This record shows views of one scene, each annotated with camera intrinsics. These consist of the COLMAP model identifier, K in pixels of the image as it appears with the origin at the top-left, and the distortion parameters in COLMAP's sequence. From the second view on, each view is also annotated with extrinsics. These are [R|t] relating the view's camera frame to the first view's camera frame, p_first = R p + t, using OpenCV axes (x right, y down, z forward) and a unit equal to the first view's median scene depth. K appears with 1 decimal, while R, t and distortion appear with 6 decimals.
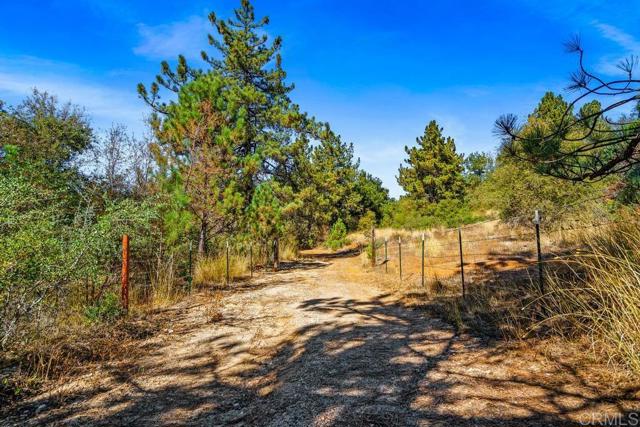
lens RADIAL K [[341.9, 0, 323.3], [0, 341.9, 215.5], [0, 0, 1]] dist [-0.001625, -0.000392]
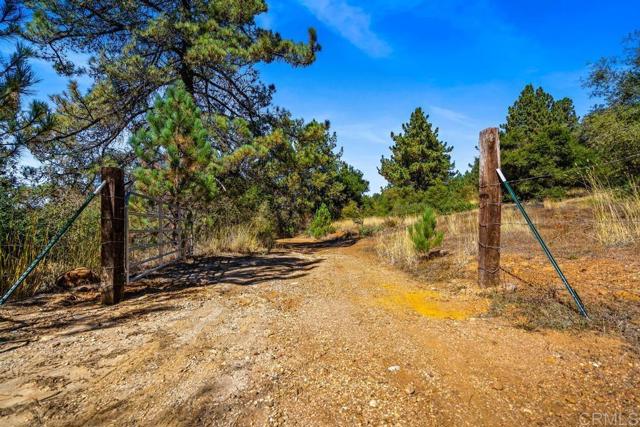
lens RADIAL K [[288.0, 0, 320.8], [0, 288.0, 213.9], [0, 0, 1]] dist [-0.010989, -0.000134]
pose [[0.998603, 0.008822, 0.052089, 0.000699], [-0.009237, 0.999927, 0.007740, 0.024176], [-0.052017, -0.008210, 0.998612, 0.196400]]
